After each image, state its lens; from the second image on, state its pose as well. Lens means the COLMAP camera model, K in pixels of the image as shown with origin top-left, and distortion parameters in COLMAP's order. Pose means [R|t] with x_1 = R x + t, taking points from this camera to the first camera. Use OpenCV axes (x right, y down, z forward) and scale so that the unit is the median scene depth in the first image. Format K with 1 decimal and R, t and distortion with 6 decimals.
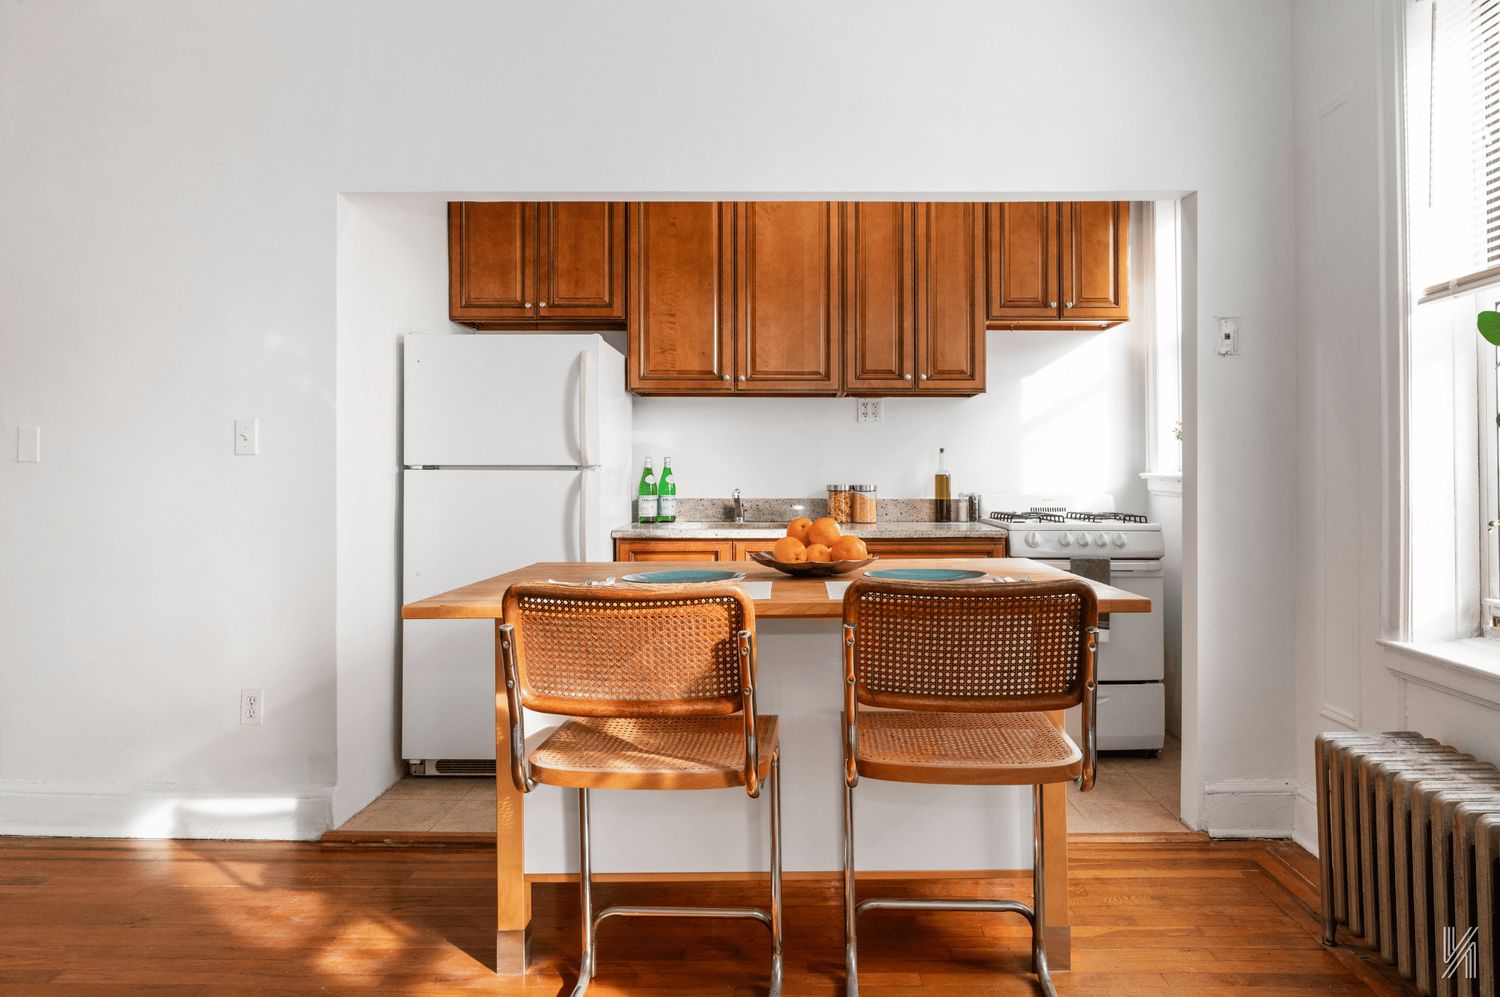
lens RADIAL K [[930.2, 0, 782.6], [0, 930.2, 473.6], [0, 0, 1]] dist [0.003608, -0.000379]
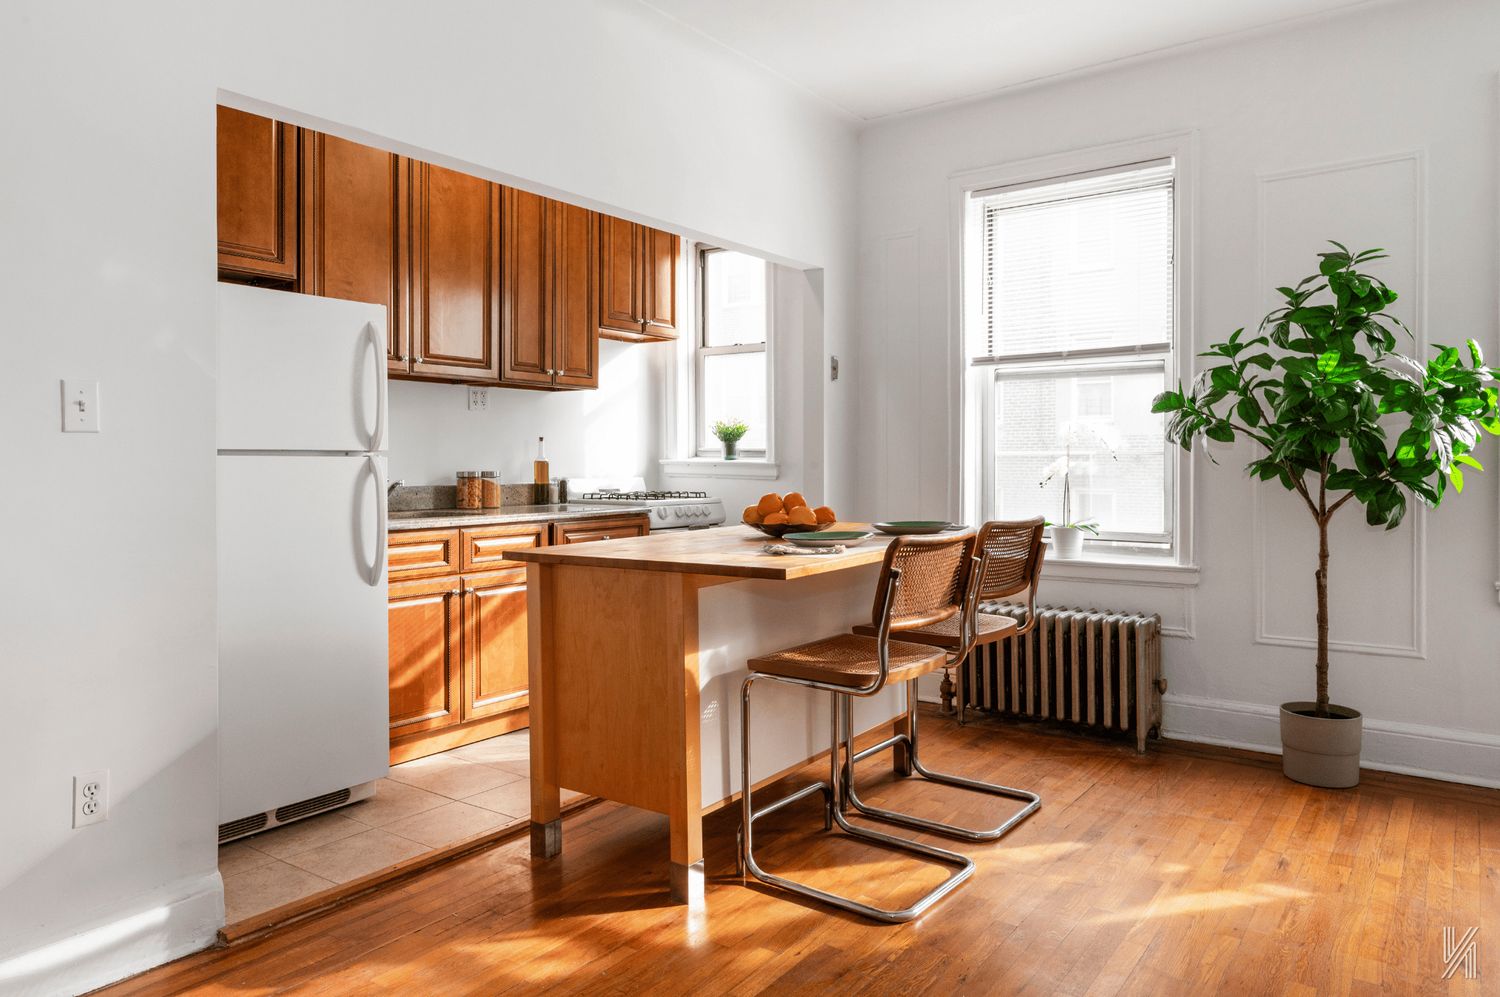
lens RADIAL K [[982.5, 0, 771.5], [0, 982.5, 470.5], [0, 0, 1]] dist [-0.001581, -0.001193]
pose [[0.563684, -0.010648, 0.825922, -0.671250], [0.004846, 0.999942, 0.009584, 0.002539], [-0.825976, -0.001400, 0.563703, 0.133375]]
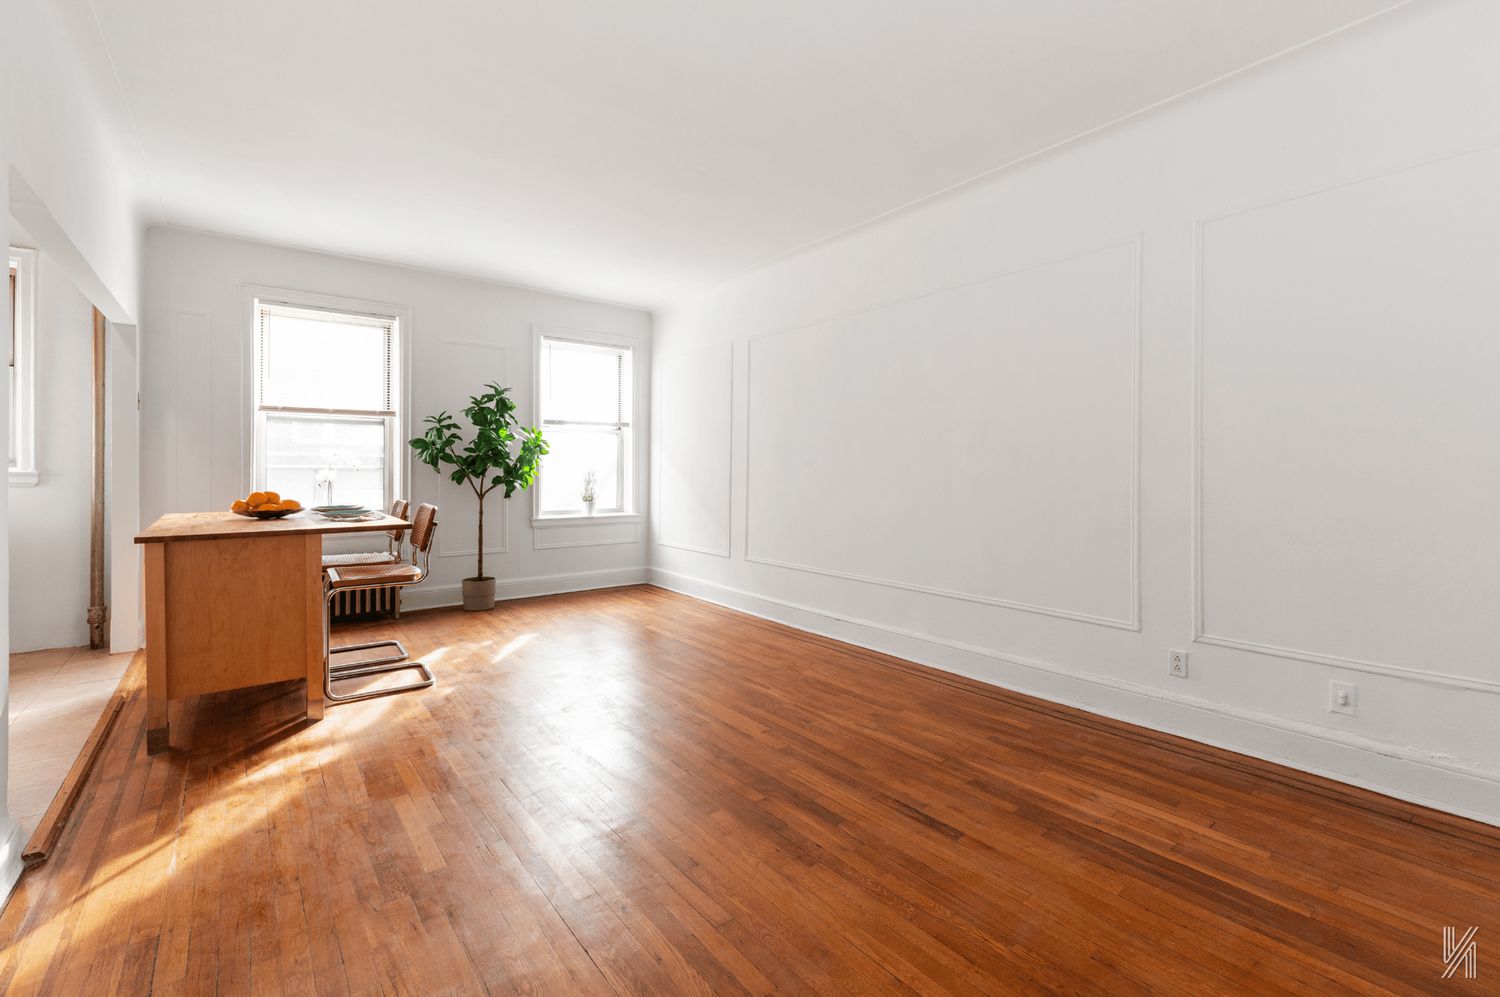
lens RADIAL K [[656.1, 0, 751.4], [0, 656.1, 481.4], [0, 0, 1]] dist [0.001189, -0.000057]
pose [[-0.626840, -0.015655, 0.778991, -1.086789], [-0.003134, 0.999841, 0.017572, -0.001973], [-0.779142, 0.008573, -0.626789, 0.634001]]
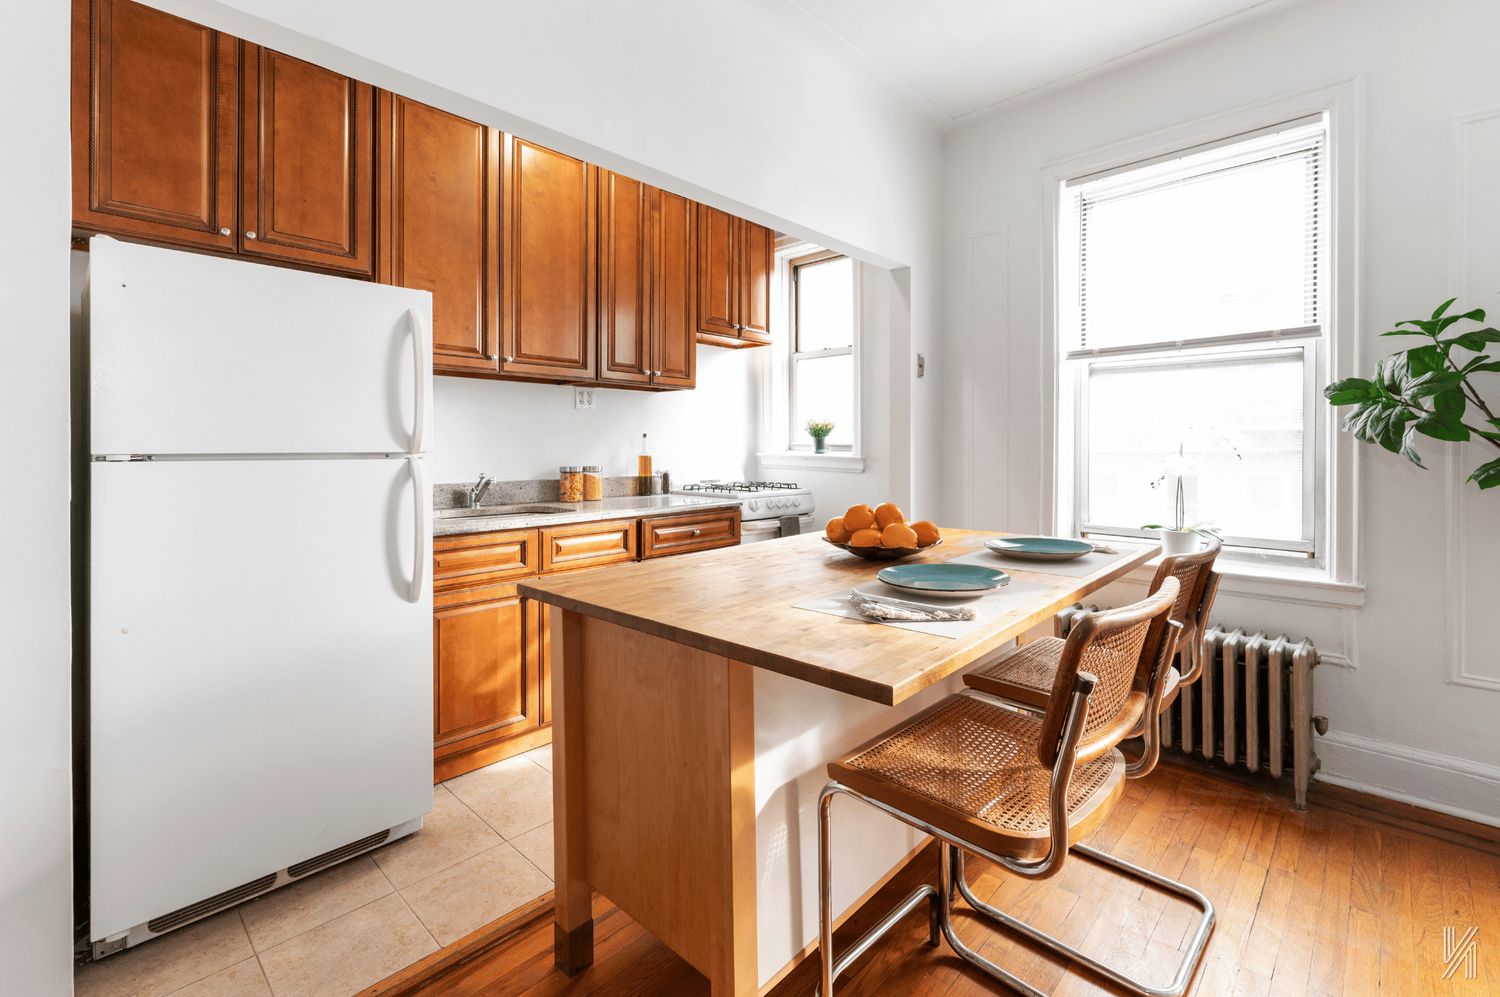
lens RADIAL K [[658.4, 0, 770.2], [0, 658.4, 445.5], [0, 0, 1]] dist [-0.000298, -0.000513]
pose [[0.665227, -0.002336, 0.746637, -0.374253], [0.004395, 0.999990, -0.000787, -0.011168], [-0.746628, 0.003805, 0.665231, 0.339911]]
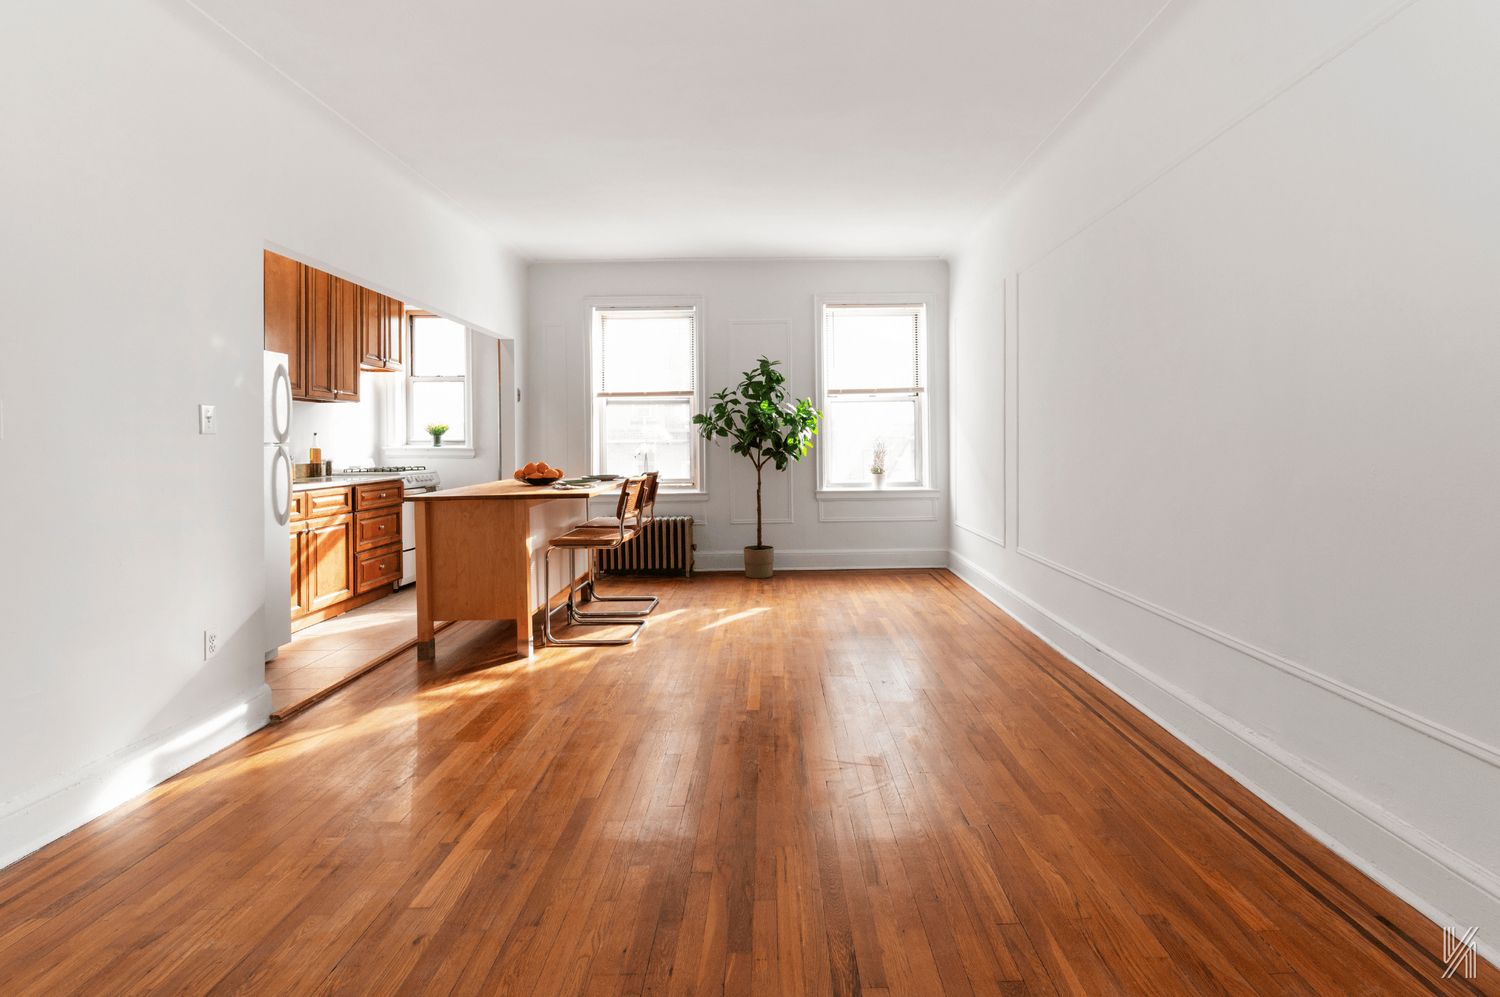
lens RADIAL K [[658.4, 0, 770.2], [0, 658.4, 445.5], [0, 0, 1]] dist [-0.000298, -0.000513]
pose [[-0.018763, -0.005839, 0.999807, -1.089264], [0.012896, 0.999898, 0.006081, -0.001075], [-0.999741, 0.013008, -0.018686, 0.221386]]
